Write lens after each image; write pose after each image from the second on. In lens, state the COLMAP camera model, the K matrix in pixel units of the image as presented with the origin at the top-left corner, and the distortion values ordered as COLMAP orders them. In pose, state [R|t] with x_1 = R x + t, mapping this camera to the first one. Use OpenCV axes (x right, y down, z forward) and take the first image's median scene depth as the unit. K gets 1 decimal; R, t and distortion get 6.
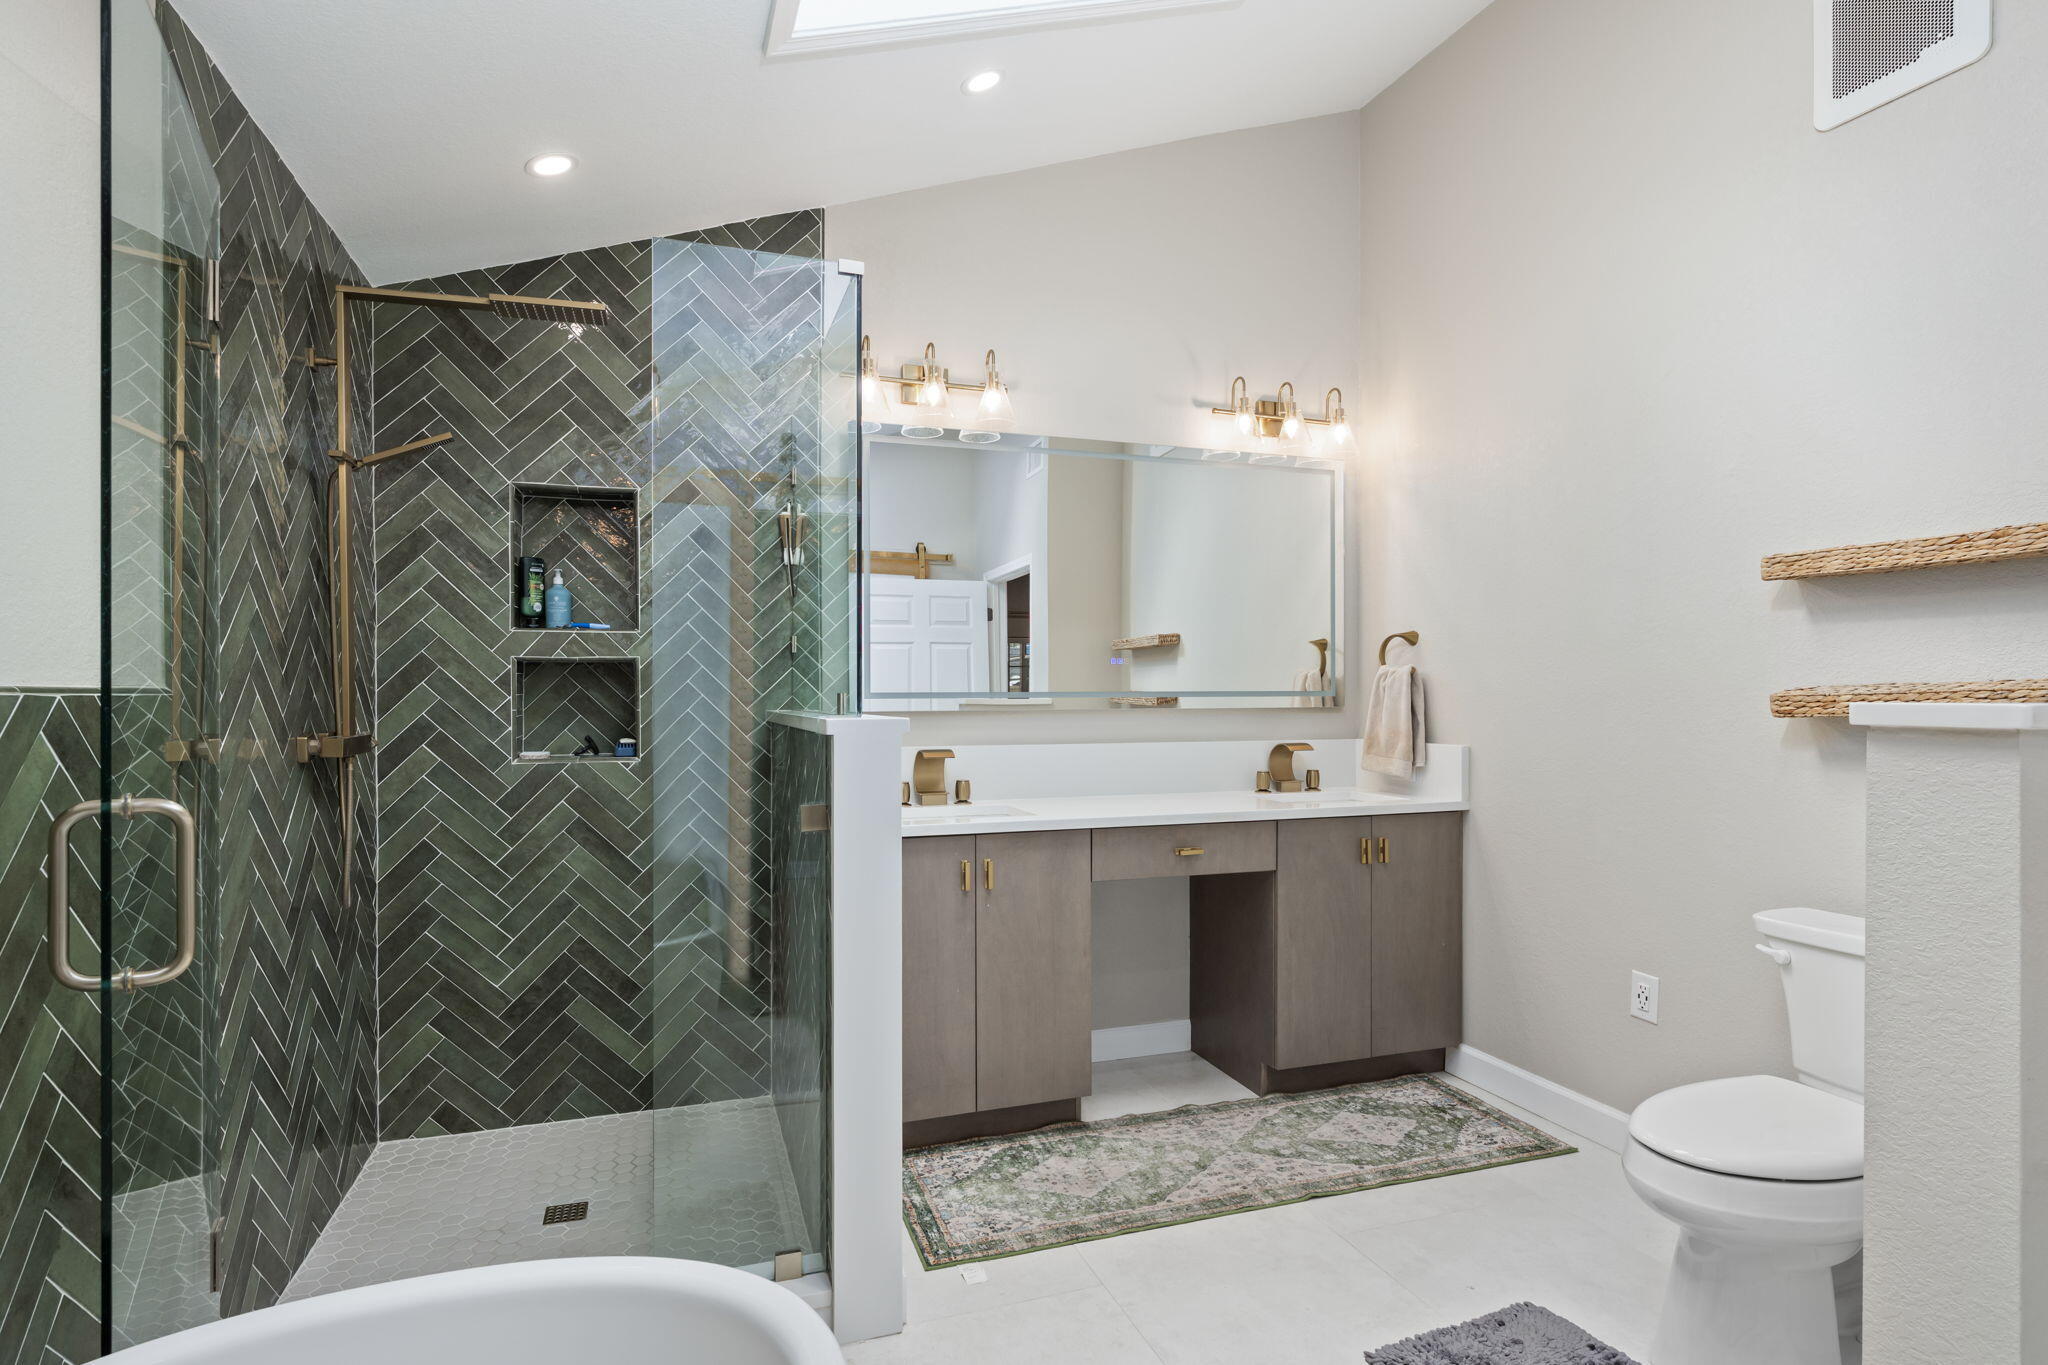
lens RADIAL K [[1044.1, 0, 1022.7], [0, 1044.1, 690.3], [0, 0, 1]] dist [-0.001380, -0.000335]
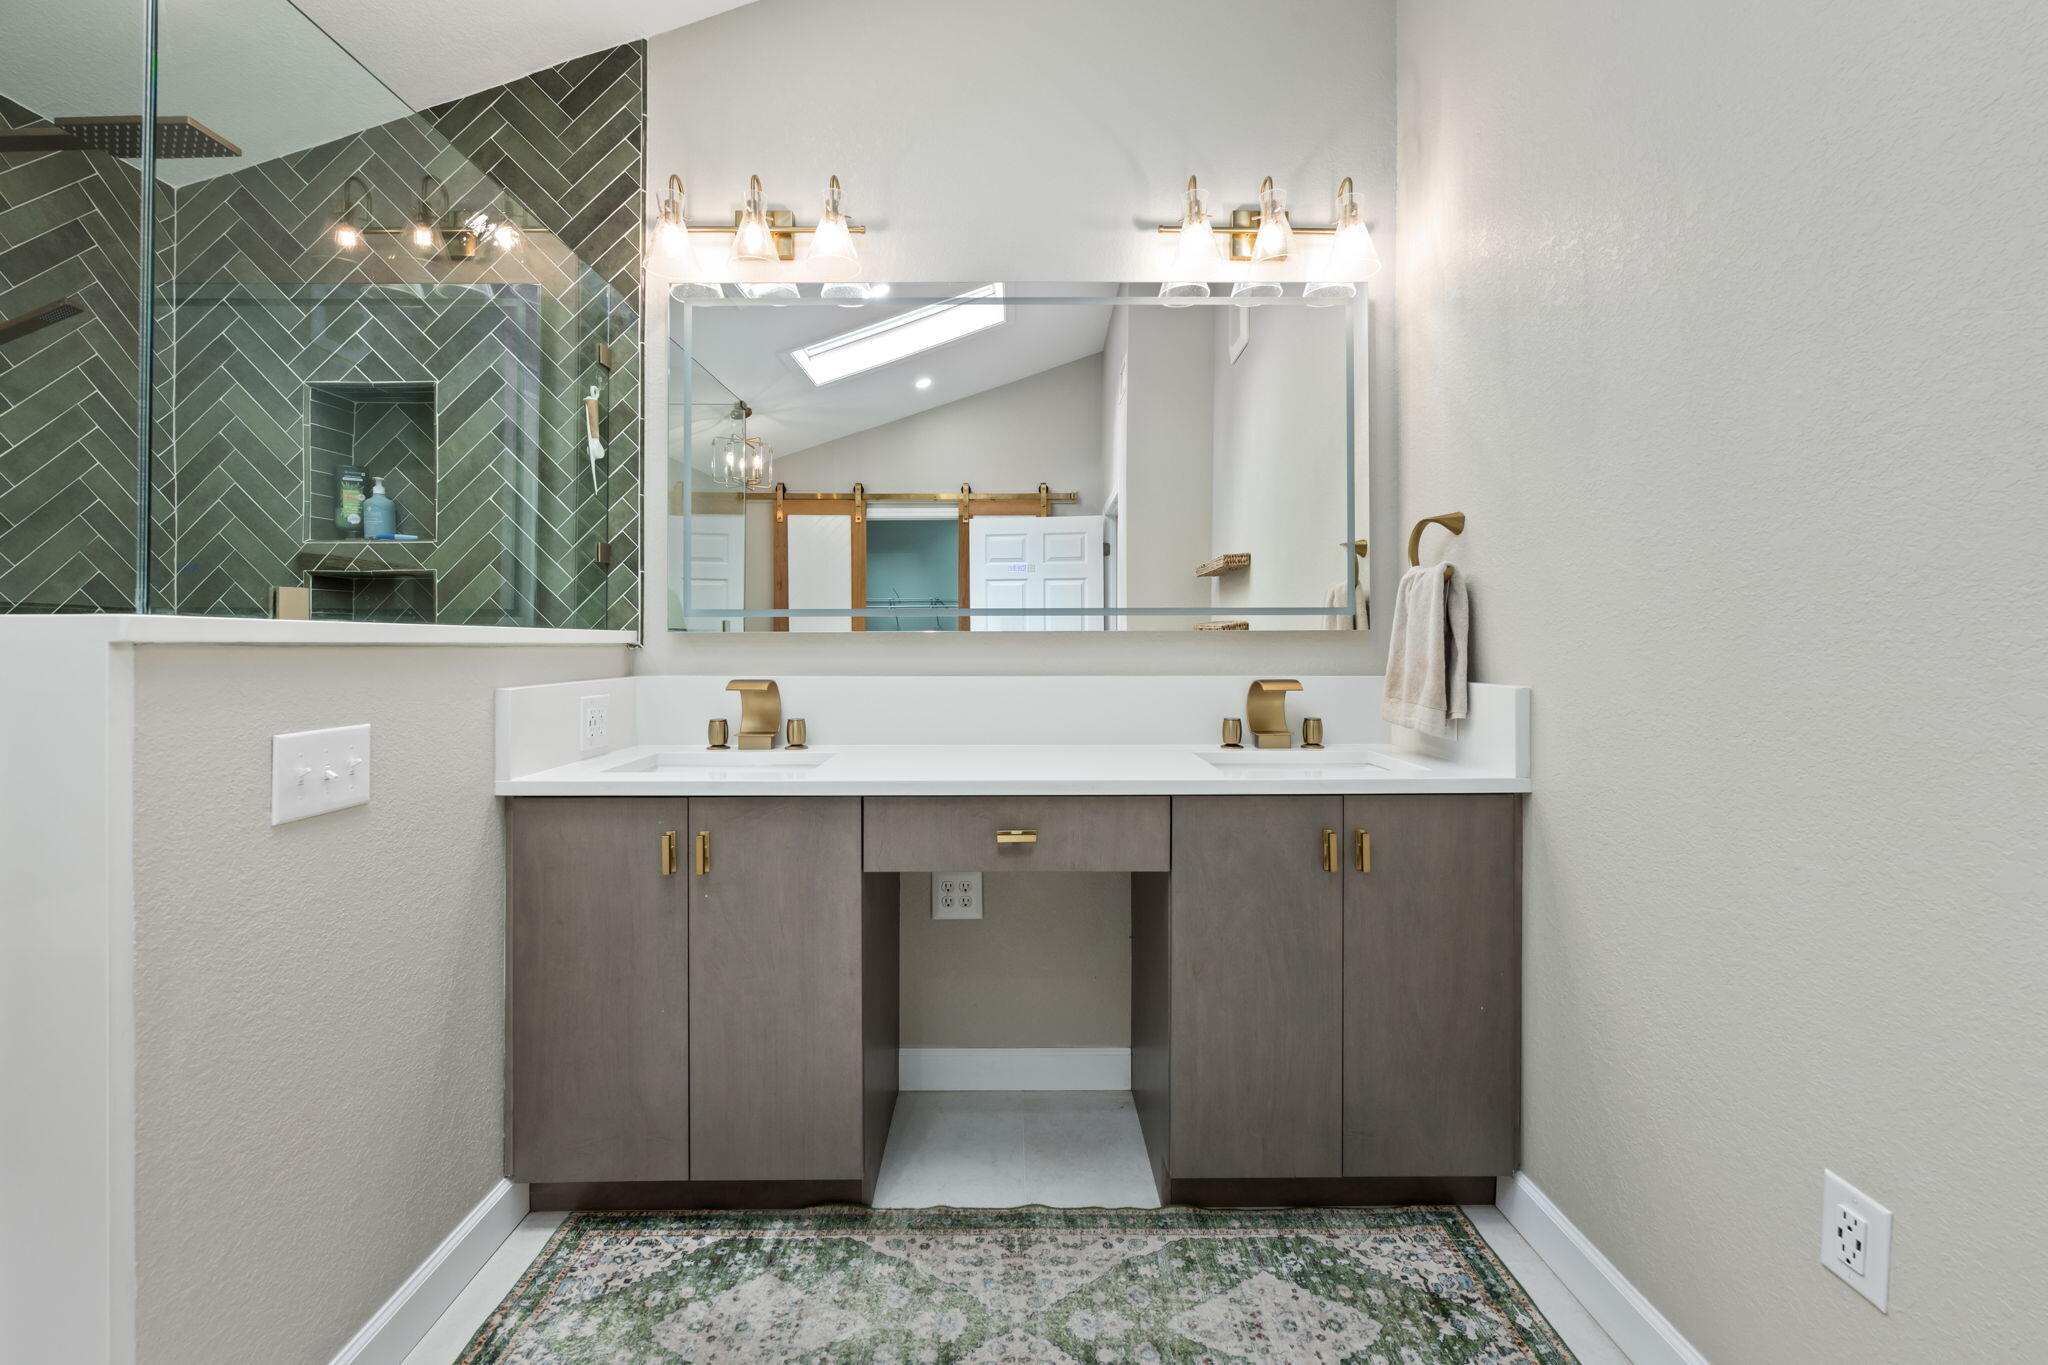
lens RADIAL K [[839.2, 0, 1017.4], [0, 839.2, 630.8], [0, 0, 1]] dist [-0.008015, 0.000397]
pose [[0.947307, -0.003165, -0.320312, 0.309814], [0.000857, 0.999973, -0.007345, 0.024177], [0.320326, 0.006683, 0.947284, 0.453906]]
